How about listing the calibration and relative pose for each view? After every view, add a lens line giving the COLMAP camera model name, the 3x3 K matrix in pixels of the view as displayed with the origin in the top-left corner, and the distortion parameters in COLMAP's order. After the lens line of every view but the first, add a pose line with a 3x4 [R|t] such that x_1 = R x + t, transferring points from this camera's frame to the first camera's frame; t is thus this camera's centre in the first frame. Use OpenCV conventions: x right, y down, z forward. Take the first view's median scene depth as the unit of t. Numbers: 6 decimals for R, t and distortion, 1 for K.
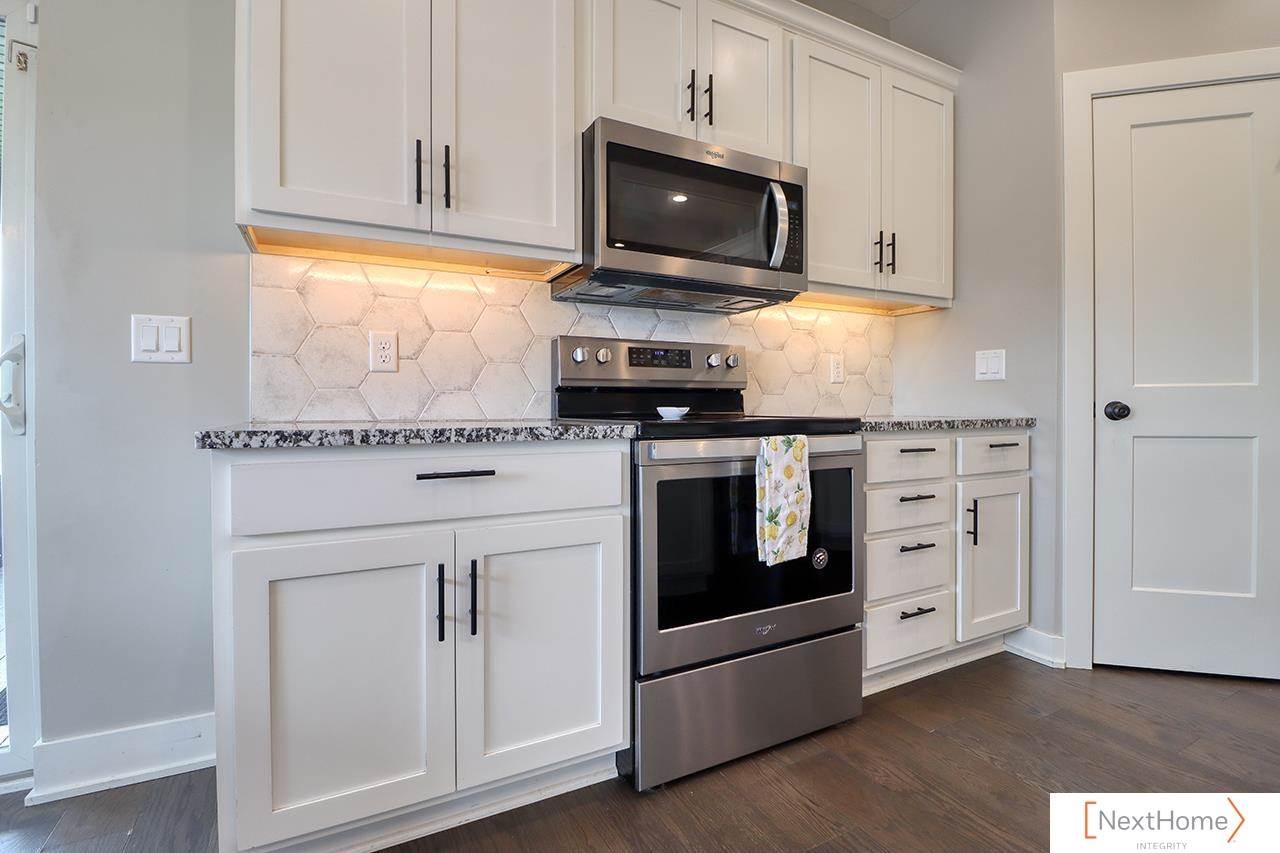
lens RADIAL K [[591.0, 0, 639.0], [0, 591.0, 409.4], [0, 0, 1]] dist [-0.002064, -0.013929]
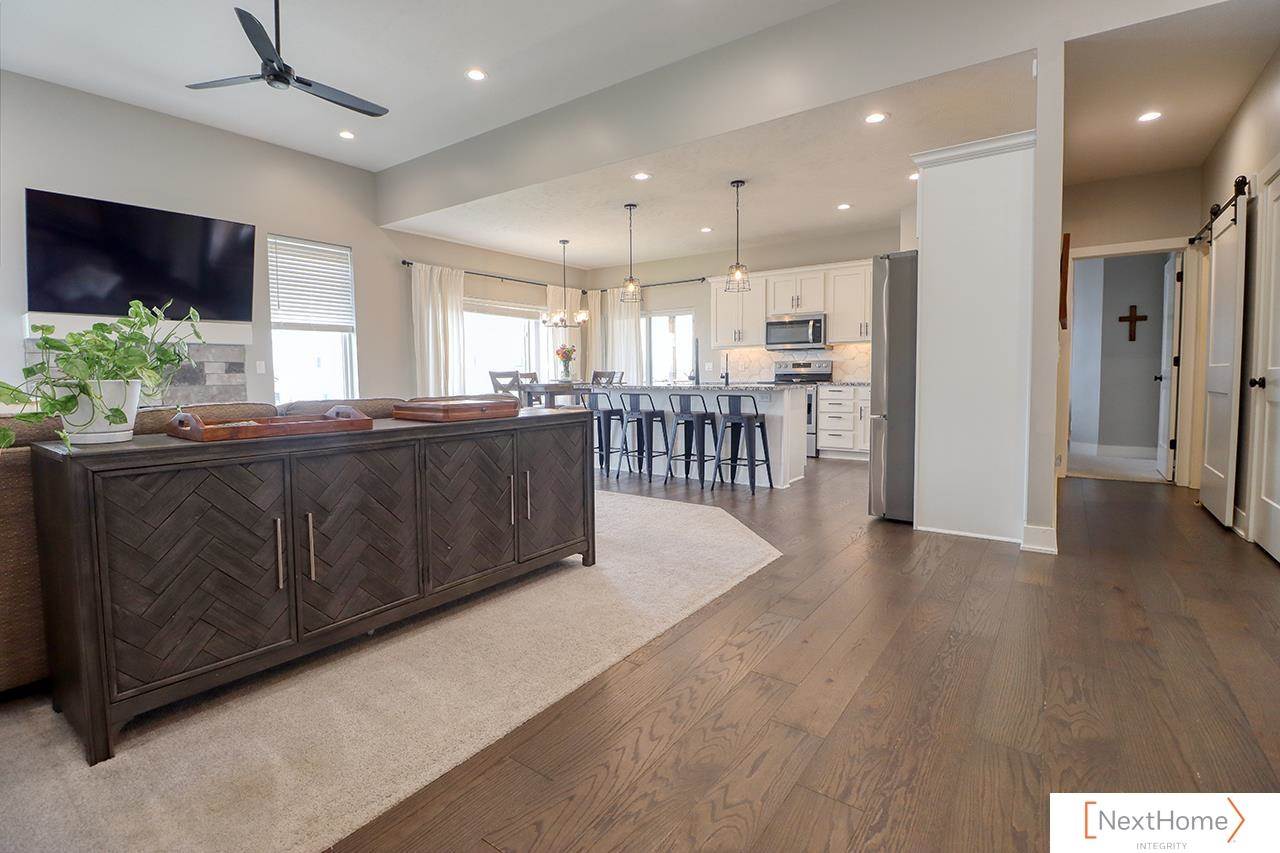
lens RADIAL K [[591.0, 0, 639.0], [0, 591.0, 409.4], [0, 0, 1]] dist [-0.002064, -0.013929]
pose [[0.445062, 0.049731, -0.894118, 2.978530], [0.002330, 0.998389, 0.056691, -0.025300], [0.895497, -0.027315, 0.444229, -1.608057]]
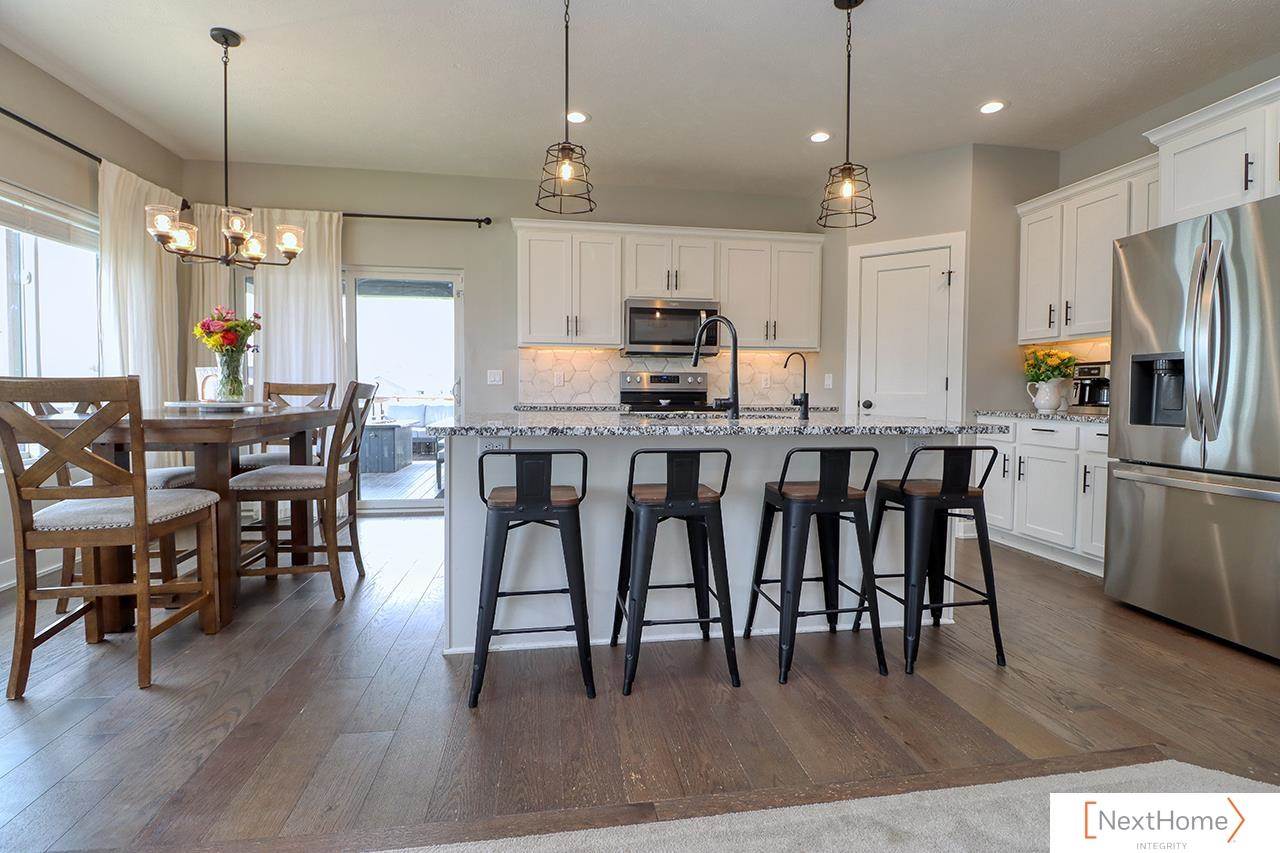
lens RADIAL K [[591.0, 0, 639.0], [0, 591.0, 409.4], [0, 0, 1]] dist [-0.002064, -0.013929]
pose [[0.946177, 0.020518, -0.322998, 0.737579], [-0.010924, 0.999444, 0.031488, -0.039820], [0.323464, -0.026265, 0.945876, -1.362050]]
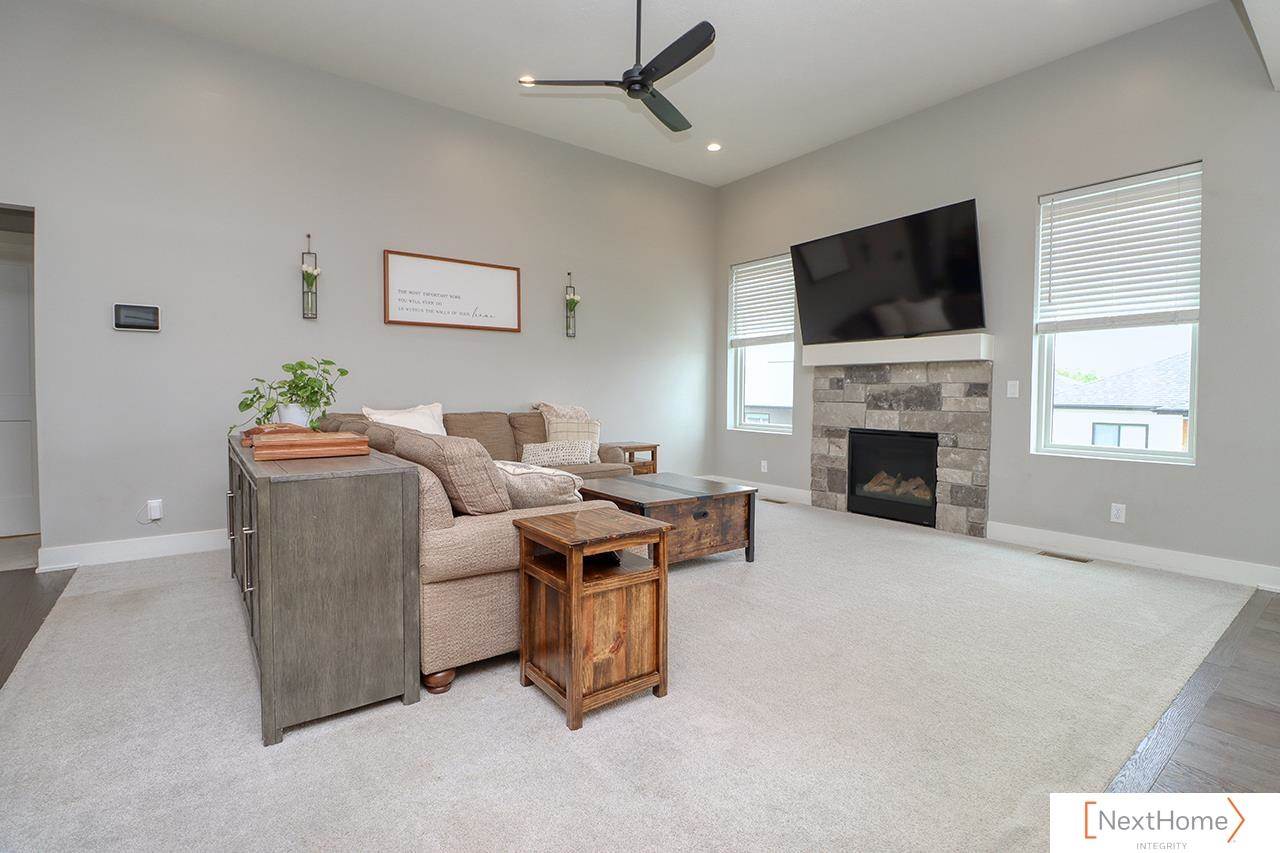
lens RADIAL K [[591.0, 0, 639.0], [0, 591.0, 409.4], [0, 0, 1]] dist [-0.002064, -0.013929]
pose [[-0.986864, 0.001468, -0.161544, 1.188705], [-0.004260, 0.999374, 0.035110, -0.067791], [0.161494, 0.035337, -0.986241, -0.128319]]
